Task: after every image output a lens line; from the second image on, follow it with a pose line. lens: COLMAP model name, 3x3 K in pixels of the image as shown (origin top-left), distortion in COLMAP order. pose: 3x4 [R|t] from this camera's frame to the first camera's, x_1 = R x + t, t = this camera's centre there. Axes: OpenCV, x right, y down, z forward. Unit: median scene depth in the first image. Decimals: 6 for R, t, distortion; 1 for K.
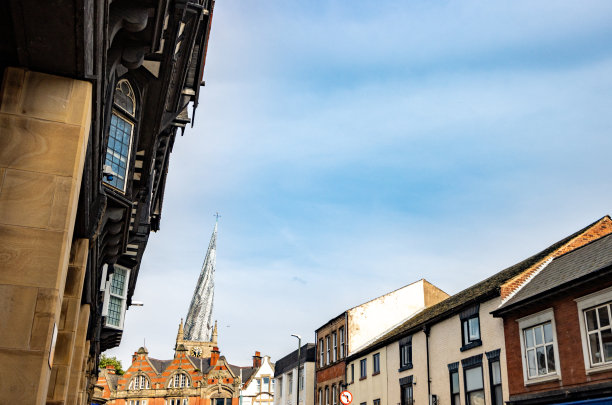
lens RADIAL K [[658.2, 0, 329.9], [0, 658.2, 223.7], [0, 0, 1]] dist [-0.002064, 0.000000]
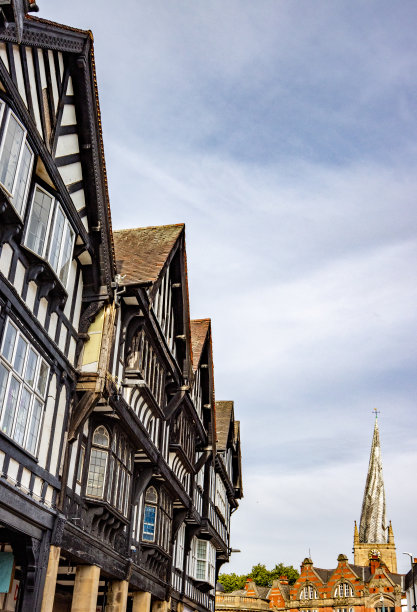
lens RADIAL K [[706.7, 0, 219.1], [0, 706.7, 332.1], [0, 0, 1]] dist [0.023517, 0.000000]
pose [[0.901472, -0.169319, -0.398347, 0.112150], [0.128687, 0.983541, -0.126835, -0.047643], [0.413266, 0.063076, 0.908423, -0.133244]]
